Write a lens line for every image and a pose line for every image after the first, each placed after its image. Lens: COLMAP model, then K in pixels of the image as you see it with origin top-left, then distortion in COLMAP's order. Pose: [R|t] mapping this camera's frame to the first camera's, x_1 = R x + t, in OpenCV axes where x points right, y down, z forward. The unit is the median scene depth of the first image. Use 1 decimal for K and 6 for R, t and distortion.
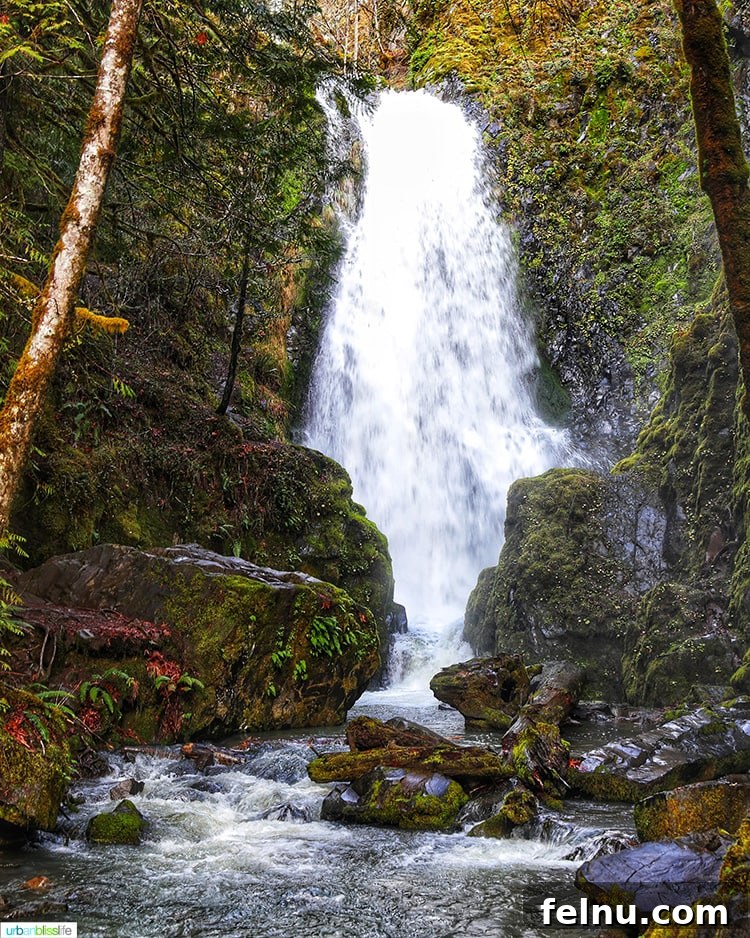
lens RADIAL K [[1577.5, 0, 376.4], [0, 1577.5, 442.7], [0, 0, 1]] dist [0.084181, 0.035772]
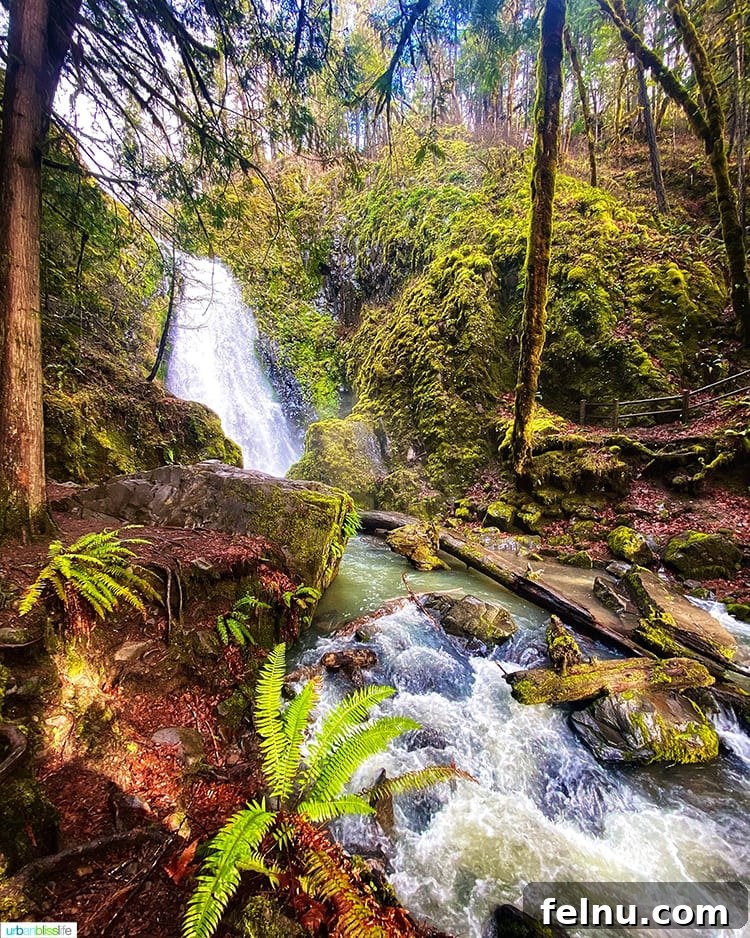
lens RADIAL K [[396.9, 0, 374.2], [0, 396.9, 481.5], [0, 0, 1]] dist [-0.000444, -0.000094]
pose [[0.837003, -0.043916, 0.545433, -0.152293], [-0.045953, 0.987612, 0.150036, 0.018427], [-0.545266, -0.150645, 0.824616, 0.497830]]
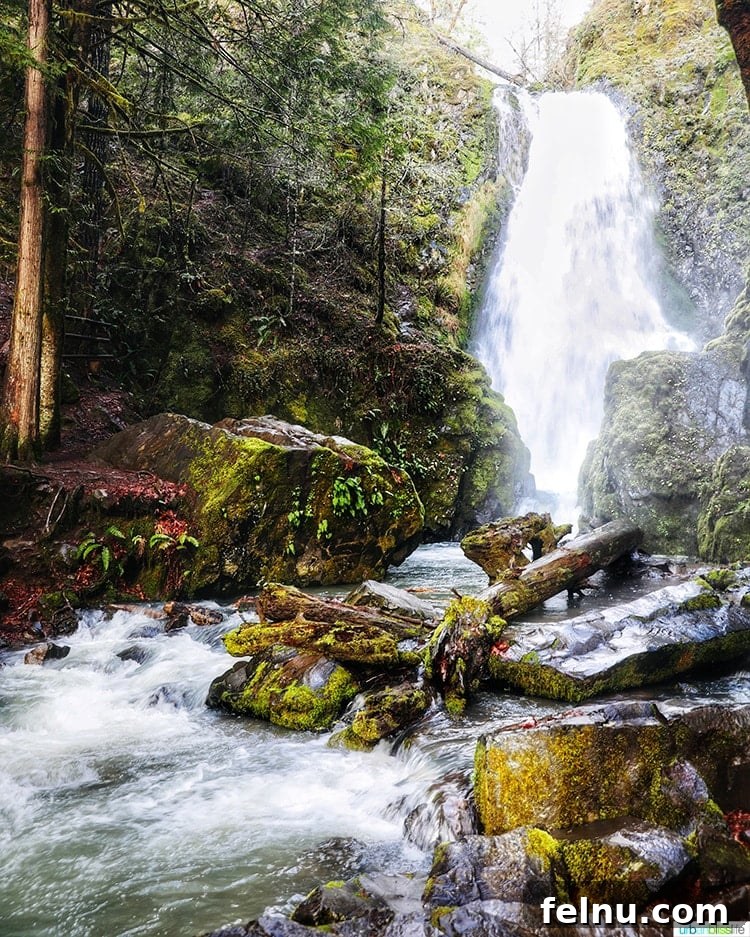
lens RADIAL K [[964.9, 0, 383.4], [0, 964.9, 376.3], [0, 0, 1]] dist [-0.040410, 0.044270]
pose [[0.965758, -0.036768, -0.256825, 0.110823], [0.034369, 0.999314, -0.013826, 0.038947], [0.257157, 0.004526, 0.966359, 0.288433]]
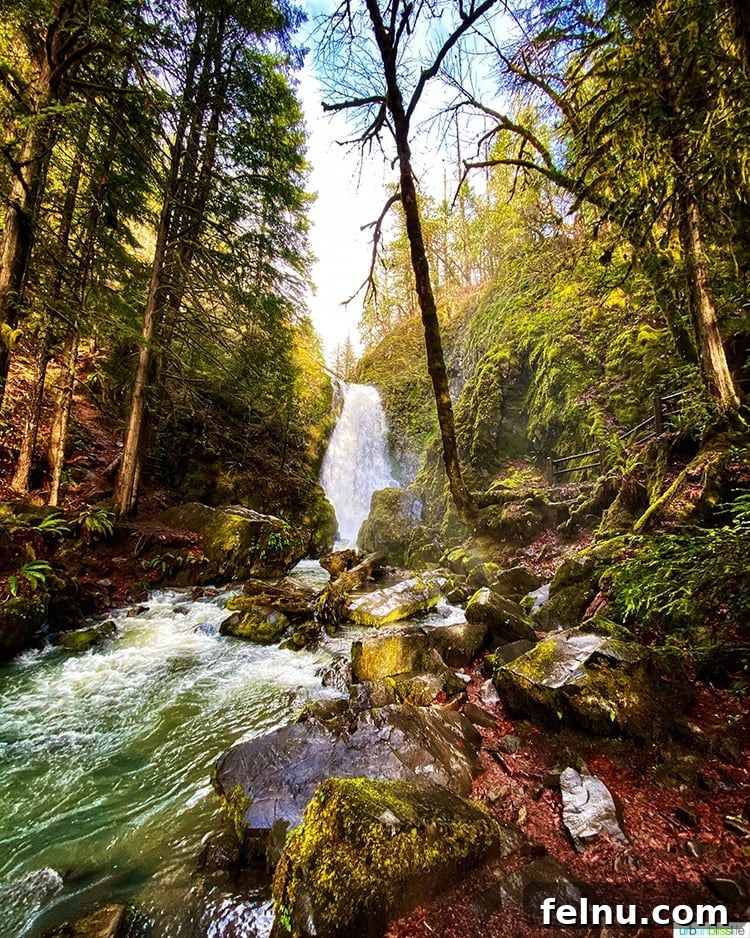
lens RADIAL K [[385.8, 0, 379.1], [0, 385.8, 469.0], [0, 0, 1]] dist [0.019515, -0.021365]
pose [[0.999395, 0.028491, 0.019950, 0.084700], [-0.027075, 0.997318, -0.067997, 0.033001], [-0.021834, 0.067415, 0.997486, 0.273065]]
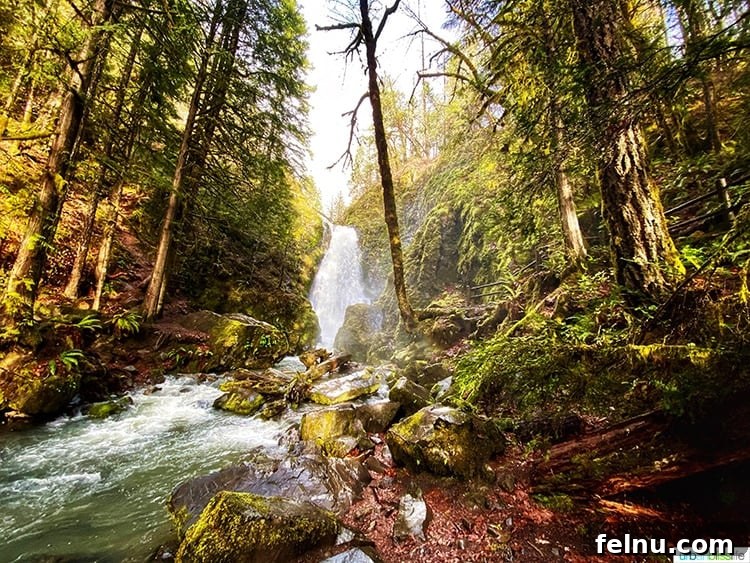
lens RADIAL K [[289.7, 0, 375.0], [0, 289.7, 281.5], [0, 0, 1]] dist [0.014825, -0.018157]
pose [[0.995816, 0.064392, 0.064842, 0.109018], [-0.057832, 0.993464, -0.098413, 0.031933], [-0.070755, 0.094251, 0.993031, 0.260011]]
